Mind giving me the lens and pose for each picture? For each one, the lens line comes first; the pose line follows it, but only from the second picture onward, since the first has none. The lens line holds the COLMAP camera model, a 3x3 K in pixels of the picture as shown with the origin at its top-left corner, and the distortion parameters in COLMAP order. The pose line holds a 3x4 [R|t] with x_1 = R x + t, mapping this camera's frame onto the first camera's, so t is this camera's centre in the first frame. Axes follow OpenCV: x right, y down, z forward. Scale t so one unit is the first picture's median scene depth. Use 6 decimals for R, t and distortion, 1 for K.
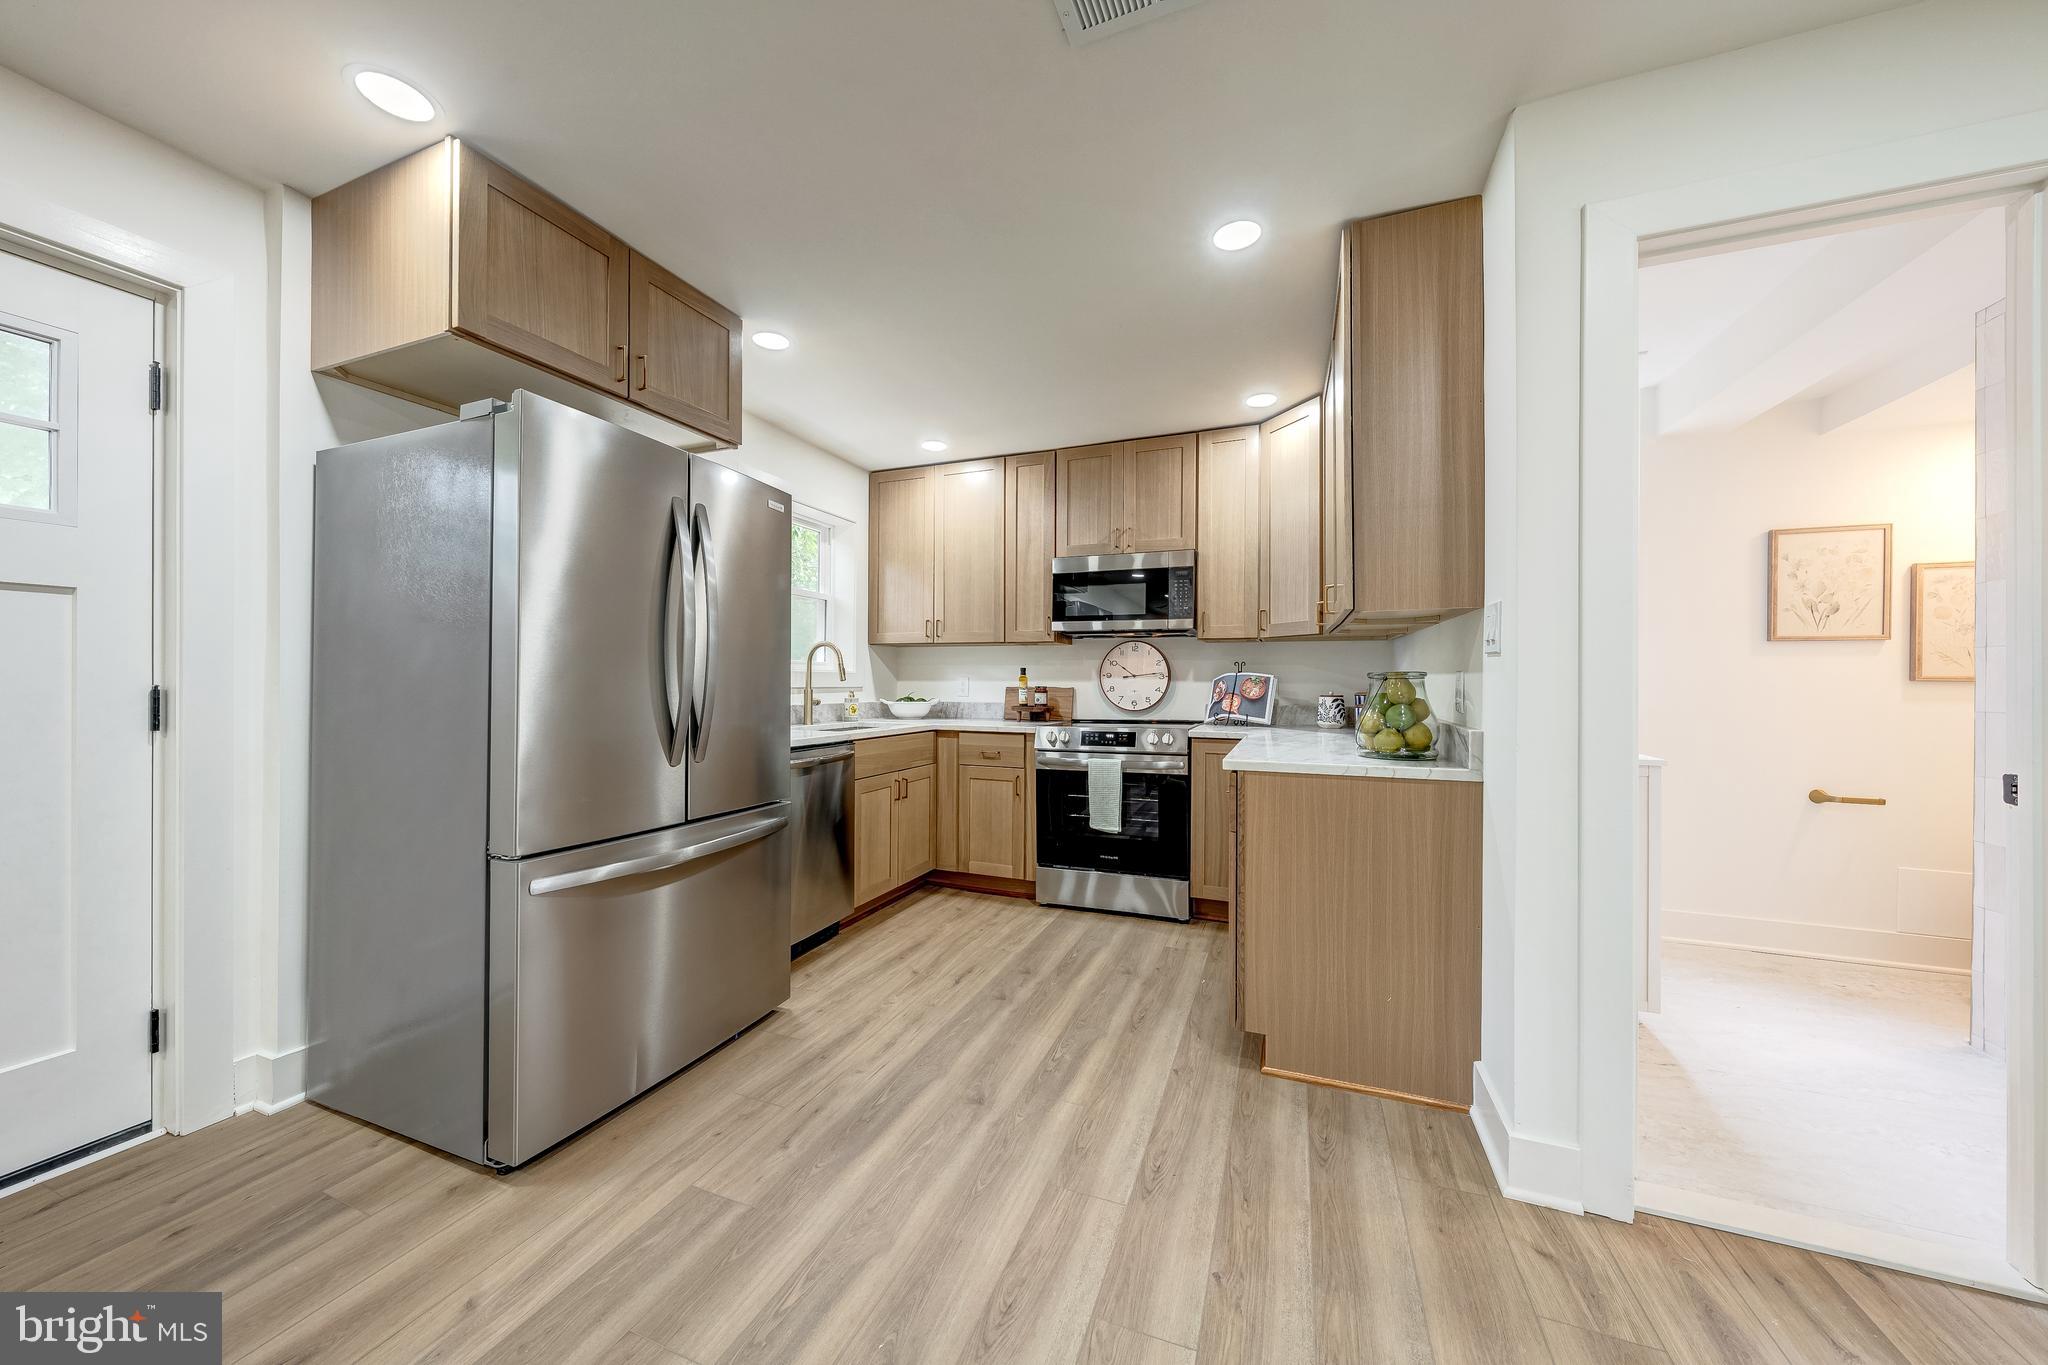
lens RADIAL K [[691.3, 0, 1017.7], [0, 691.3, 682.1], [0, 0, 1]] dist [-0.001419, -0.000062]
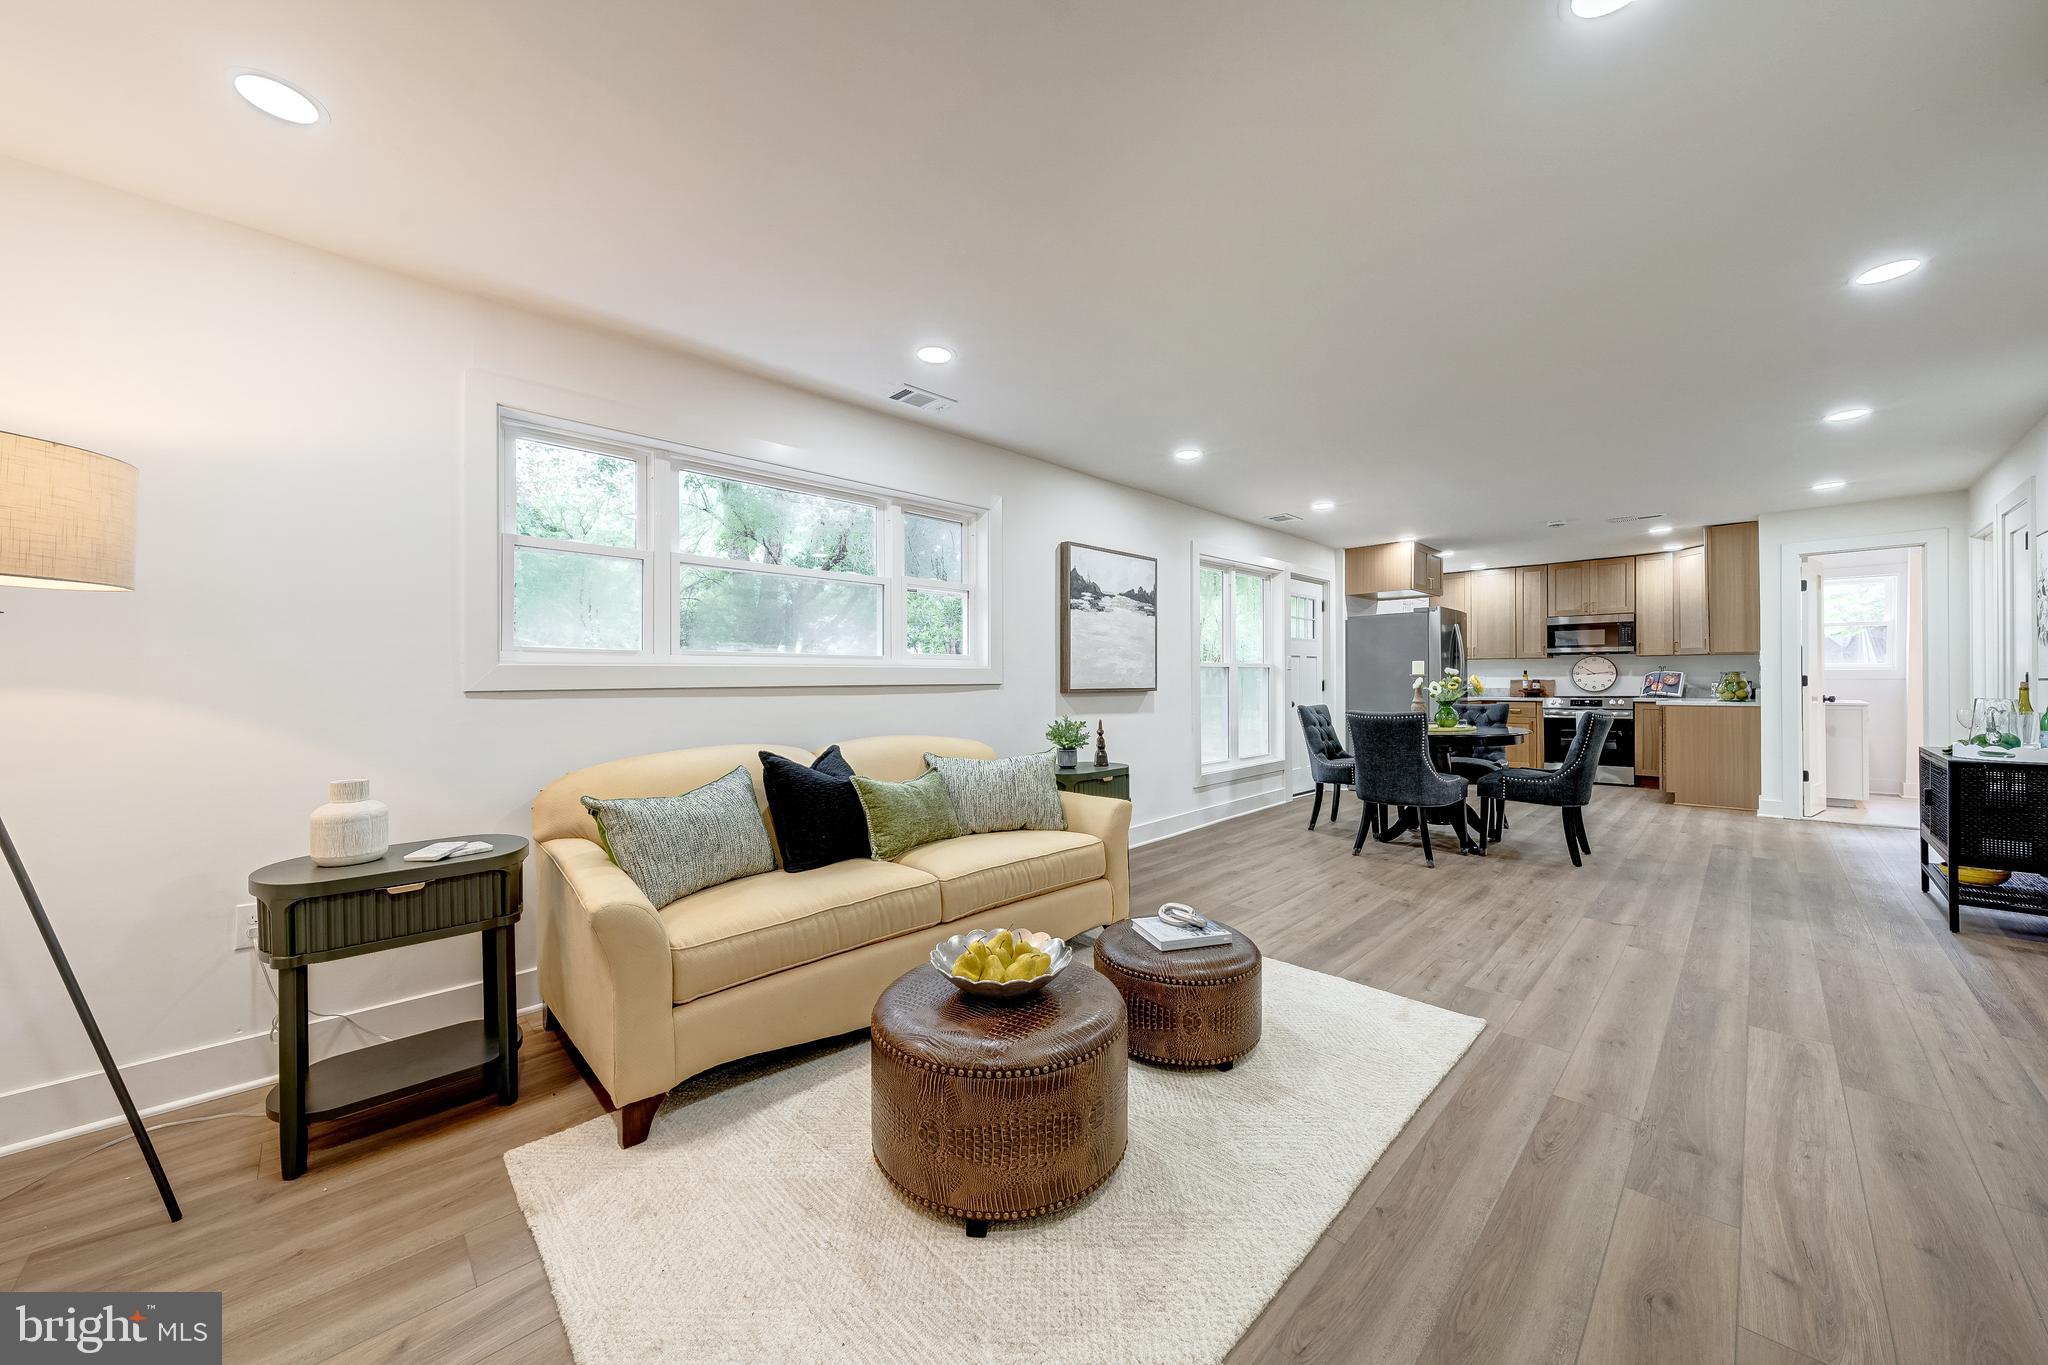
lens RADIAL K [[716.0, 0, 1023.3], [0, 716.0, 683.9], [0, 0, 1]] dist [-0.003387, 0.000511]
pose [[0.915134, -0.008294, -0.403065, -0.565190], [0.008902, 0.999960, -0.000364, 0.007174], [0.403052, -0.003255, 0.915171, -1.719499]]
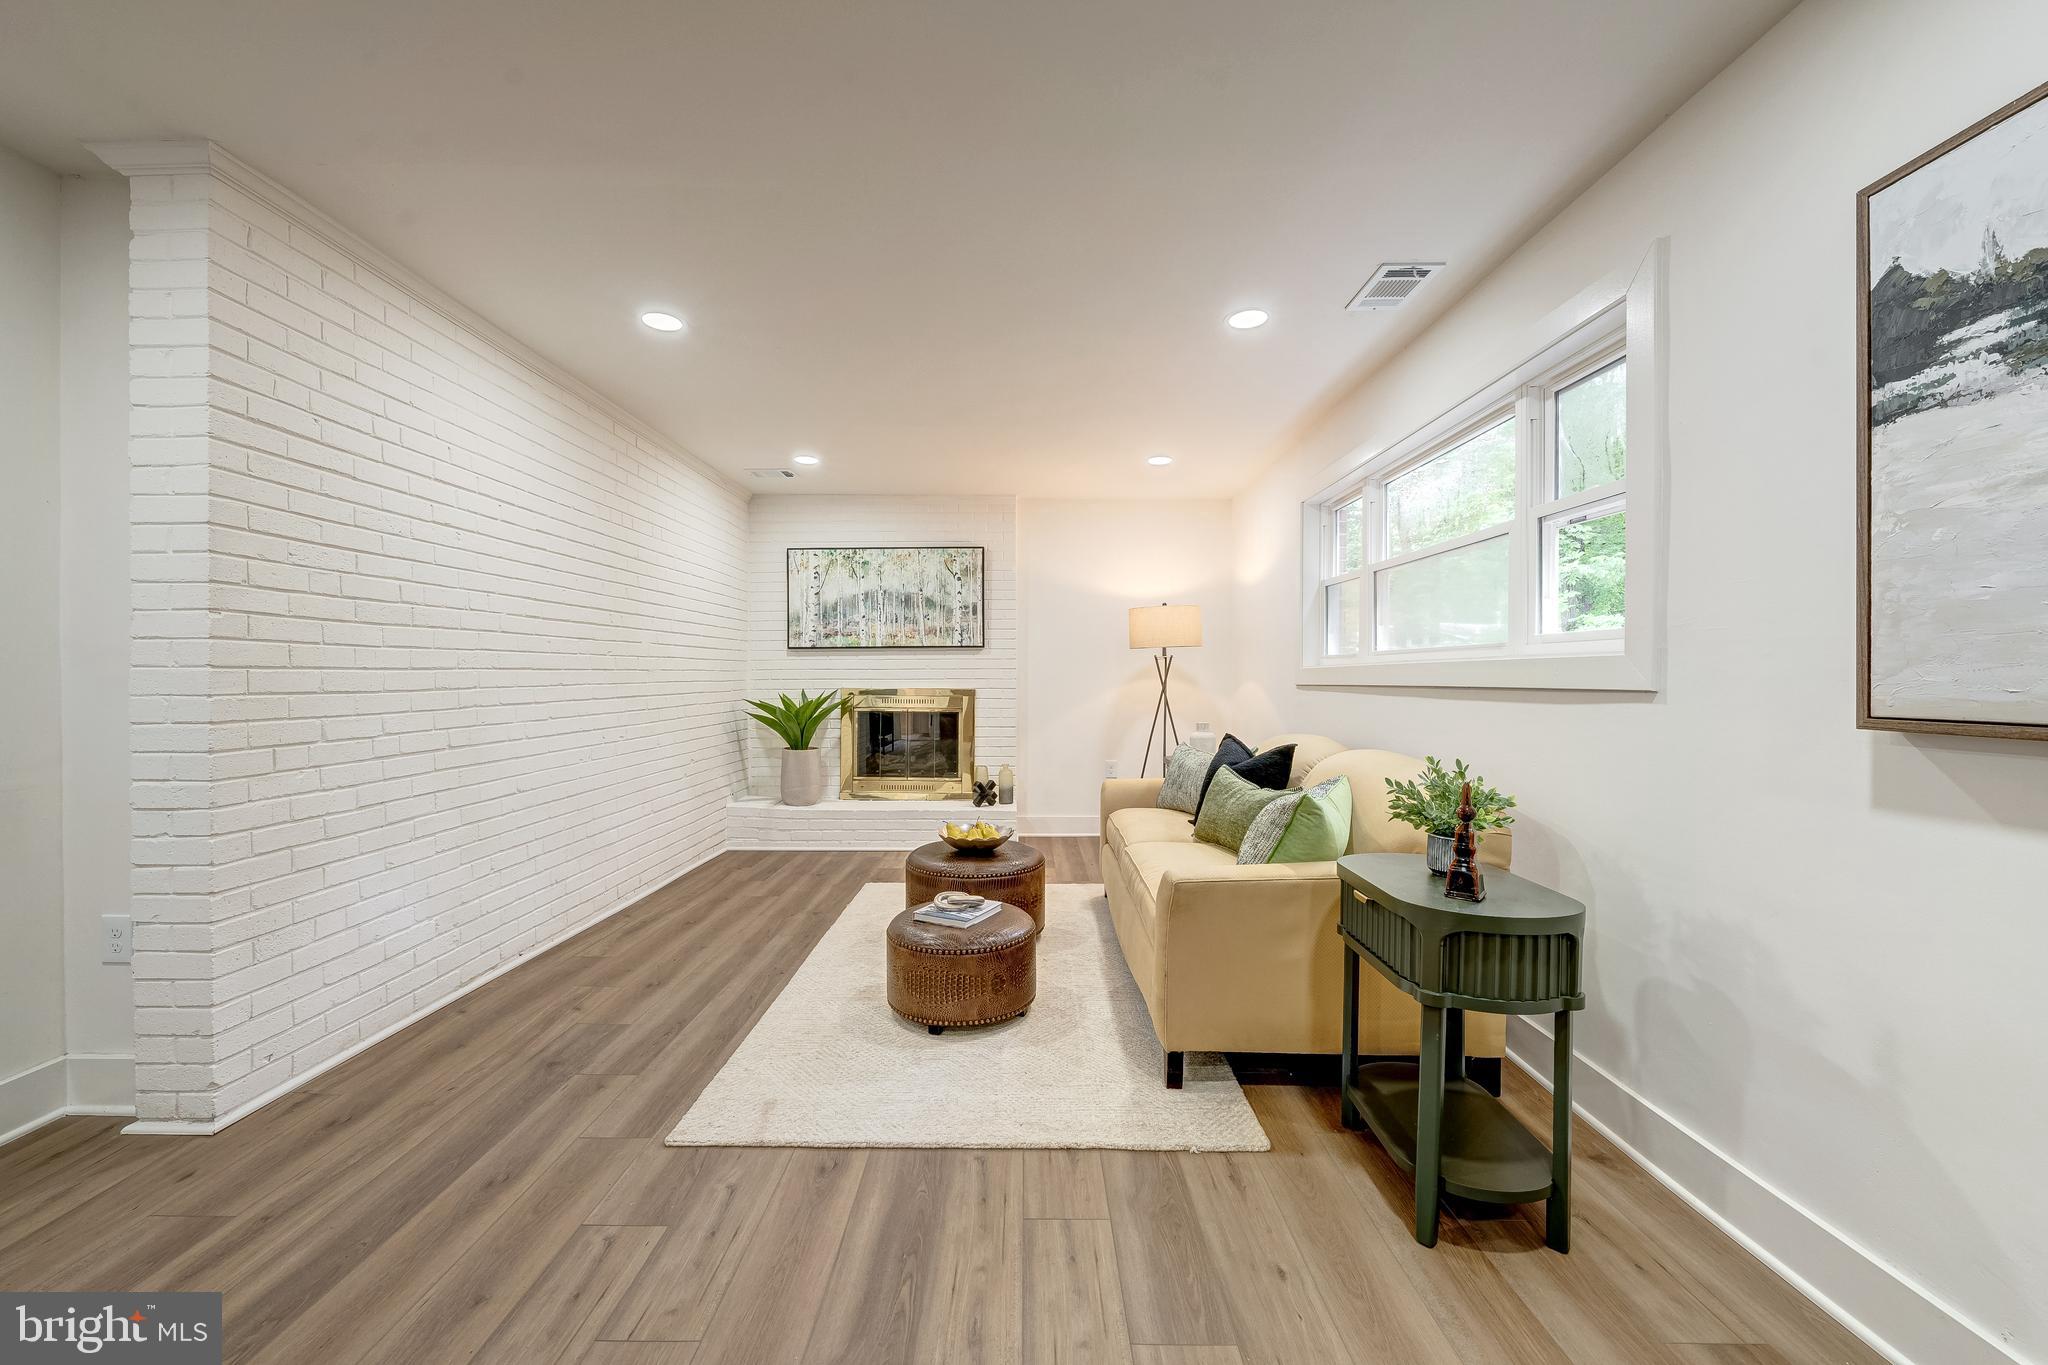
lens RADIAL K [[773.5, 0, 1034.6], [0, 773.5, 680.6], [0, 0, 1]] dist [-0.001352, -0.000474]
pose [[-0.922825, -0.001523, -0.385216, -0.473875], [-0.003737, 0.999981, 0.004999, -0.000468], [0.385201, 0.006053, -0.922813, -0.373810]]
